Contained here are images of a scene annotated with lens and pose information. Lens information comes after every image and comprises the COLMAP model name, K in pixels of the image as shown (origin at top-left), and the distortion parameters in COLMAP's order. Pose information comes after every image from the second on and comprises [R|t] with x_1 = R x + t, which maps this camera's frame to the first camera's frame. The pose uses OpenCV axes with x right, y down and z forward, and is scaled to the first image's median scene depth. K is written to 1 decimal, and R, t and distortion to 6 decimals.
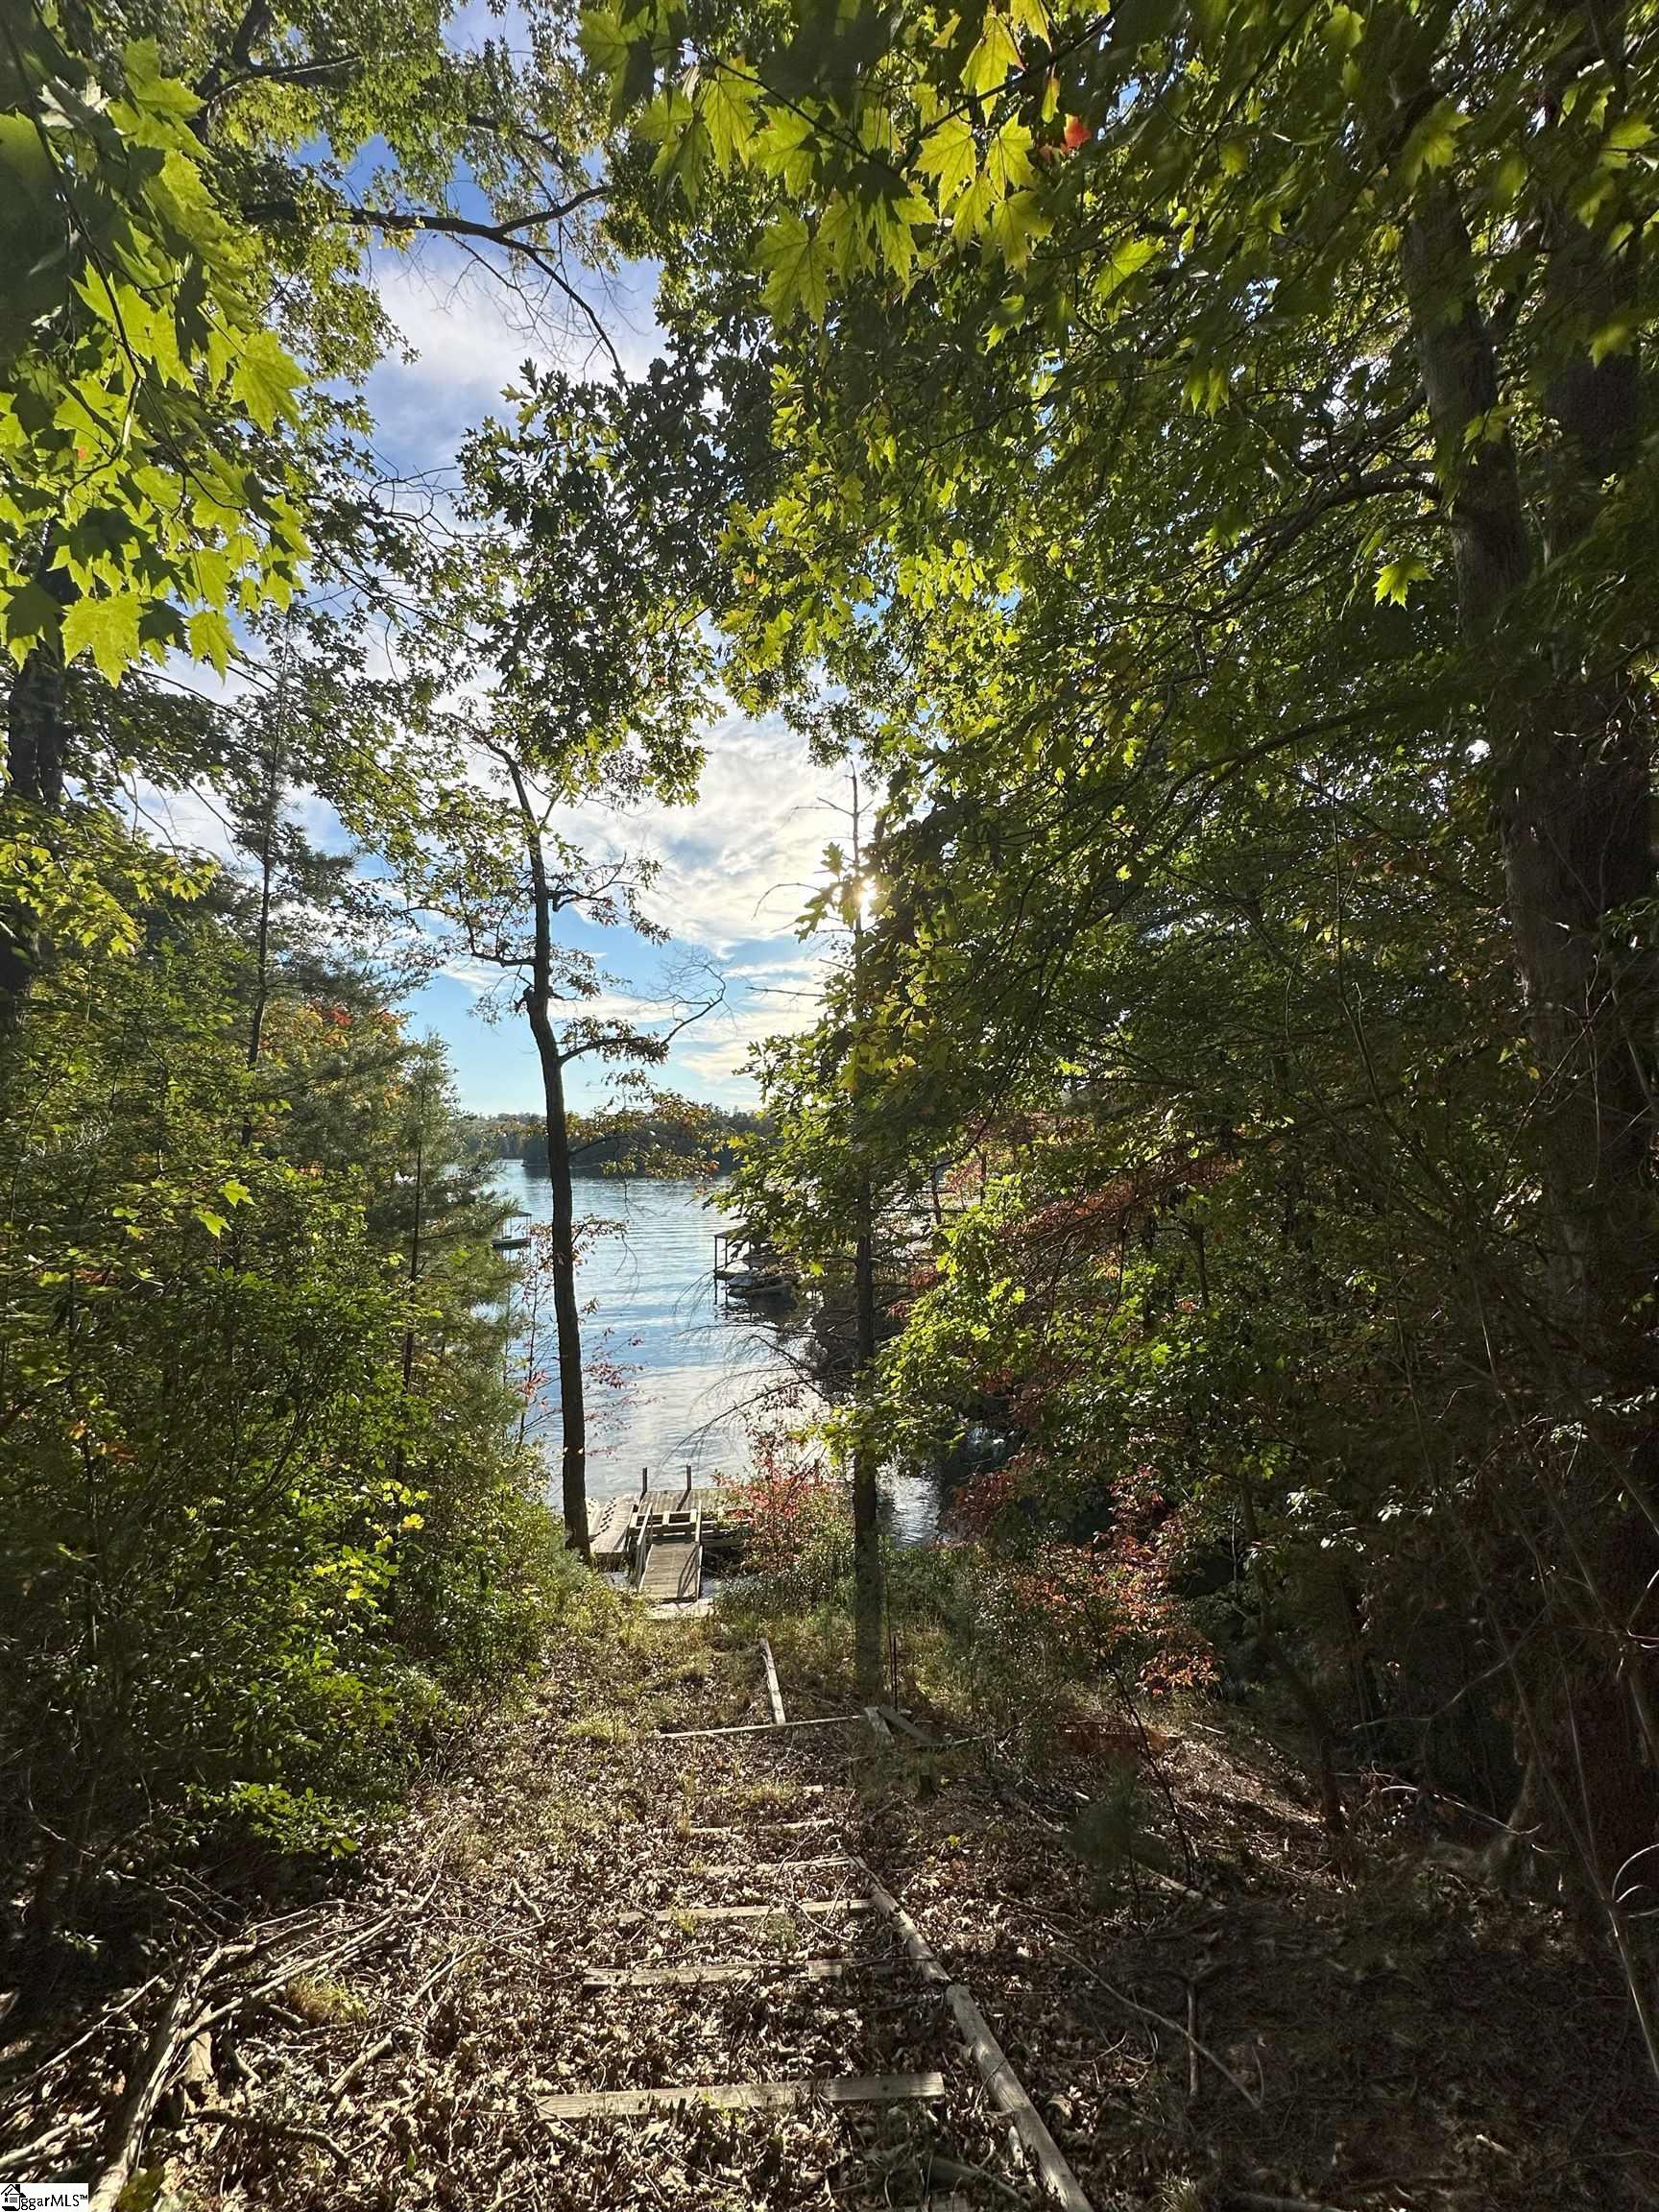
lens RADIAL K [[885.6, 0, 829.5], [0, 885.6, 1106.0], [0, 0, 1]] dist [-0.001206, 0.000214]
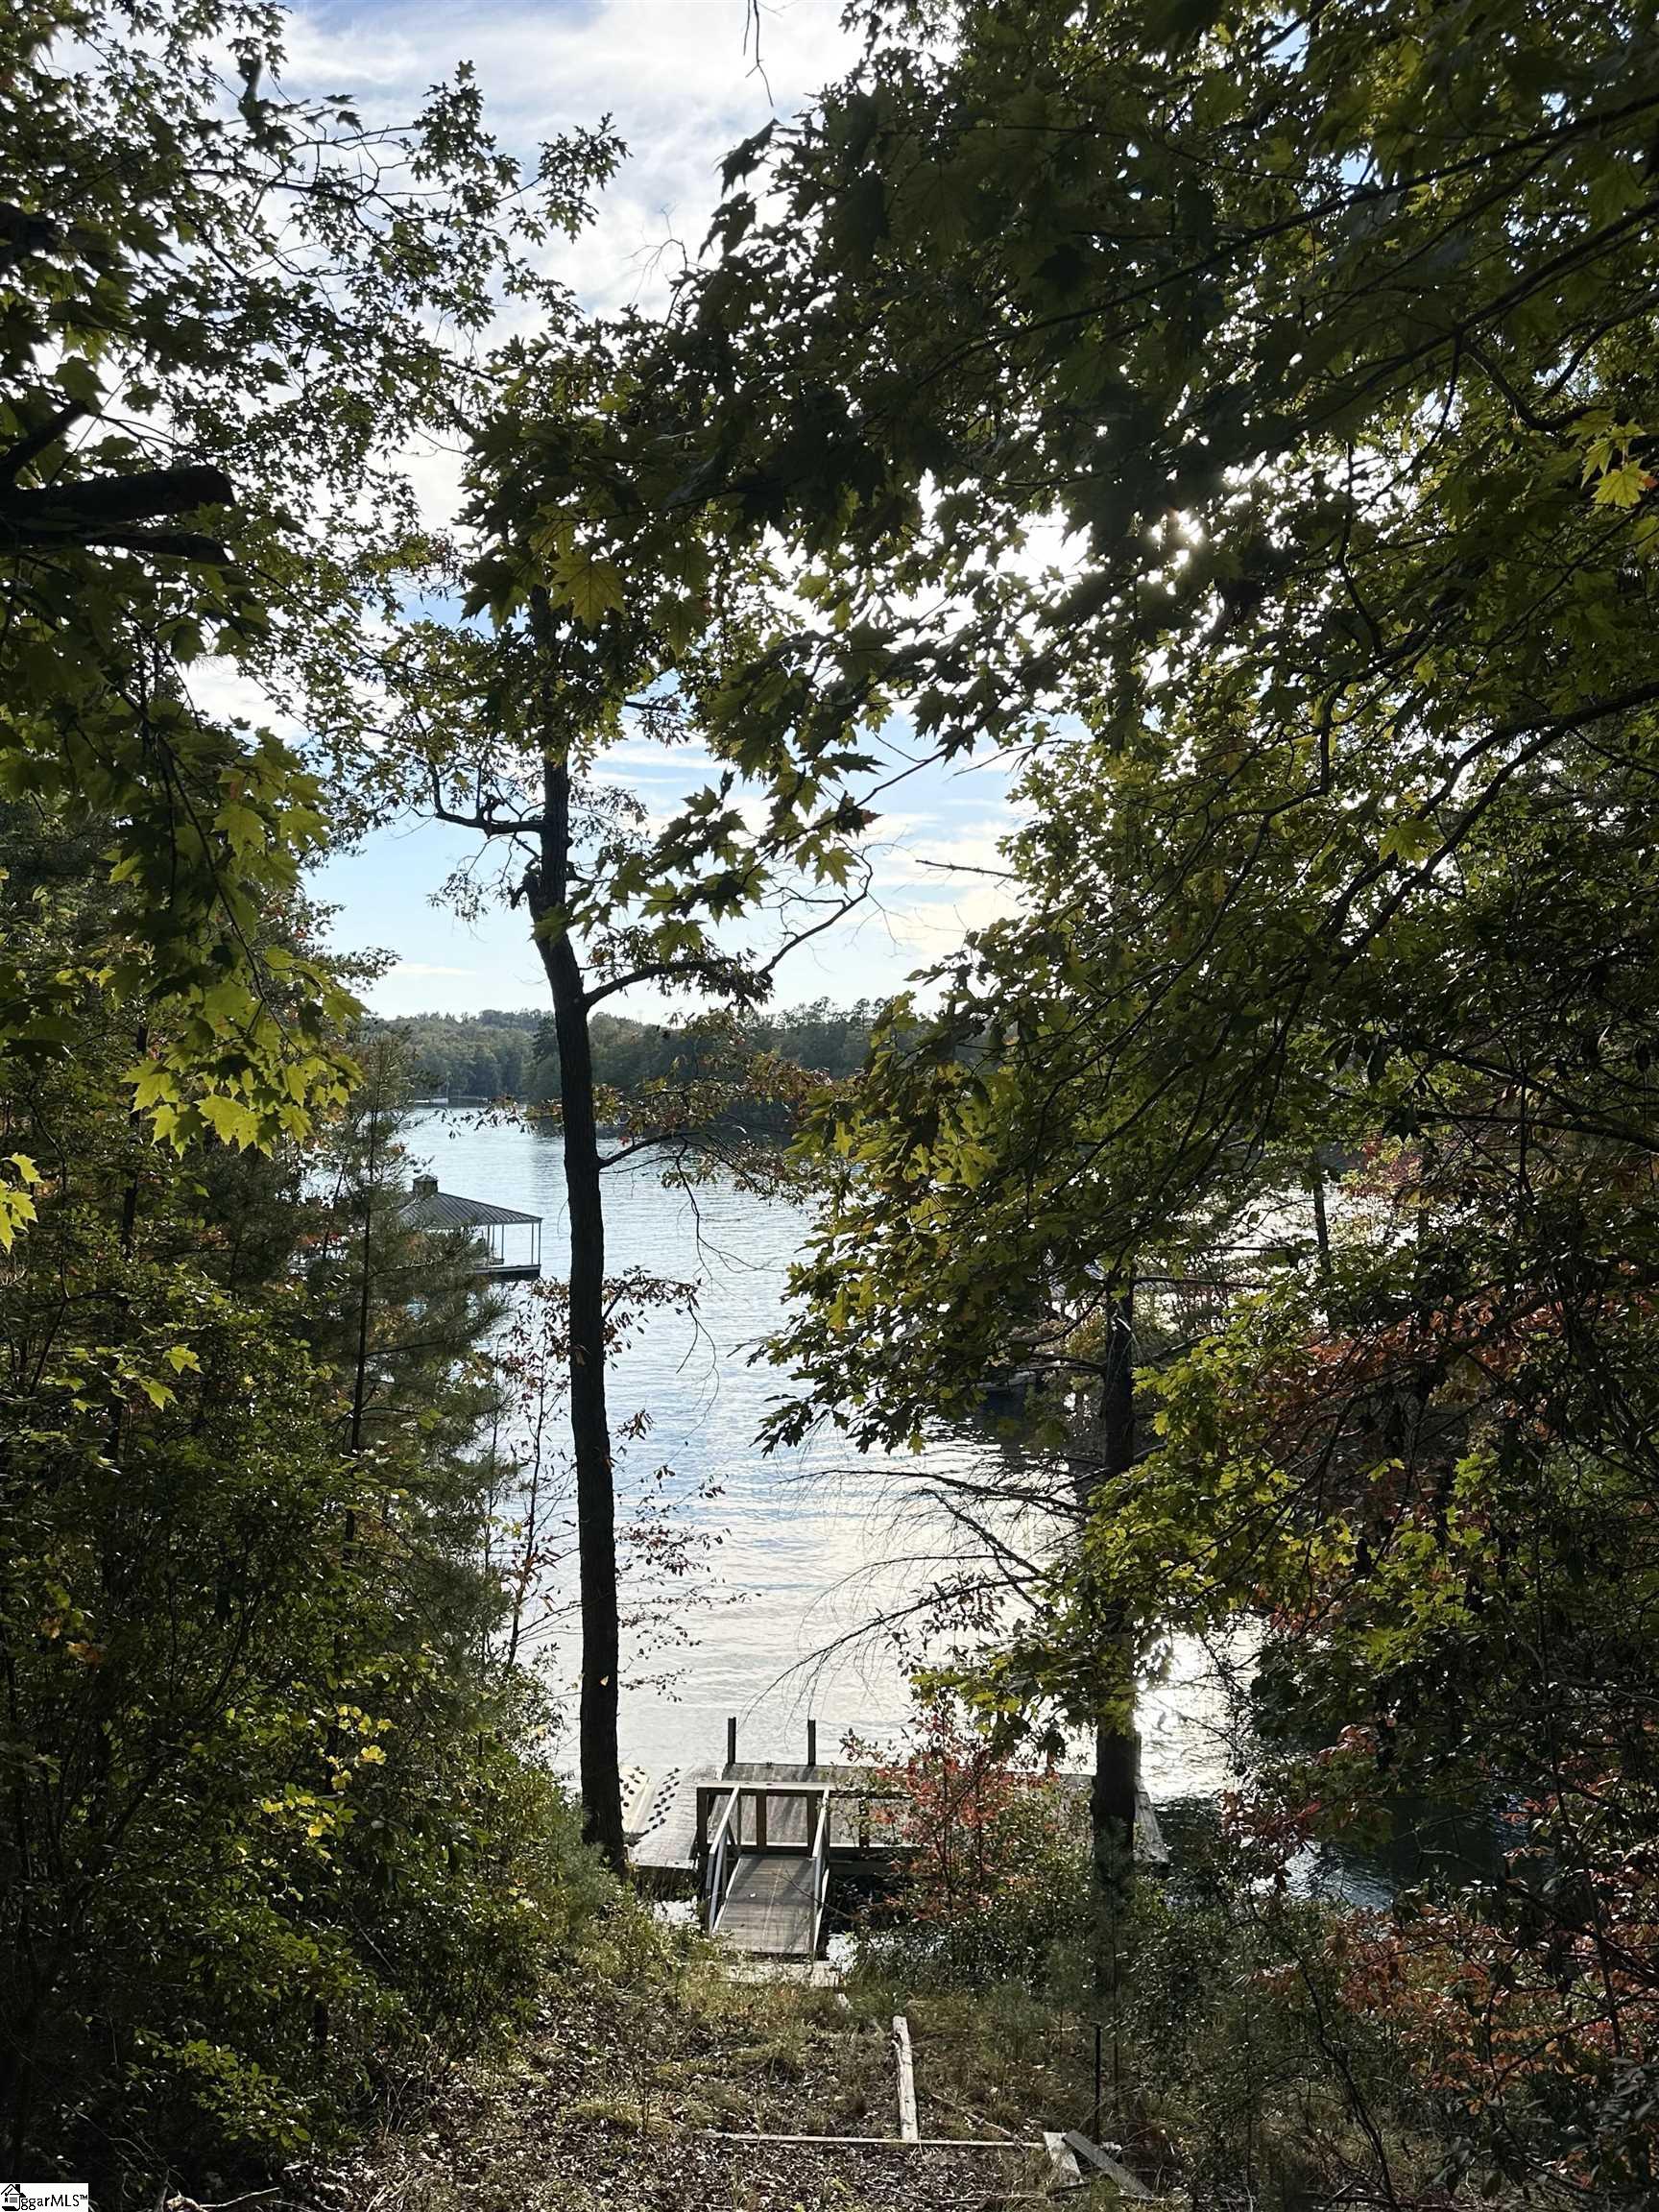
lens RADIAL K [[1820.0, 0, 829.5], [0, 1820.0, 1106.0], [0, 0, 1]] dist [0.196188, -0.362802]
pose [[0.985433, 0.024345, -0.168311, 0.055580], [-0.014348, 0.998074, 0.060360, -0.061247], [0.169456, -0.057066, 0.983884, -0.150270]]
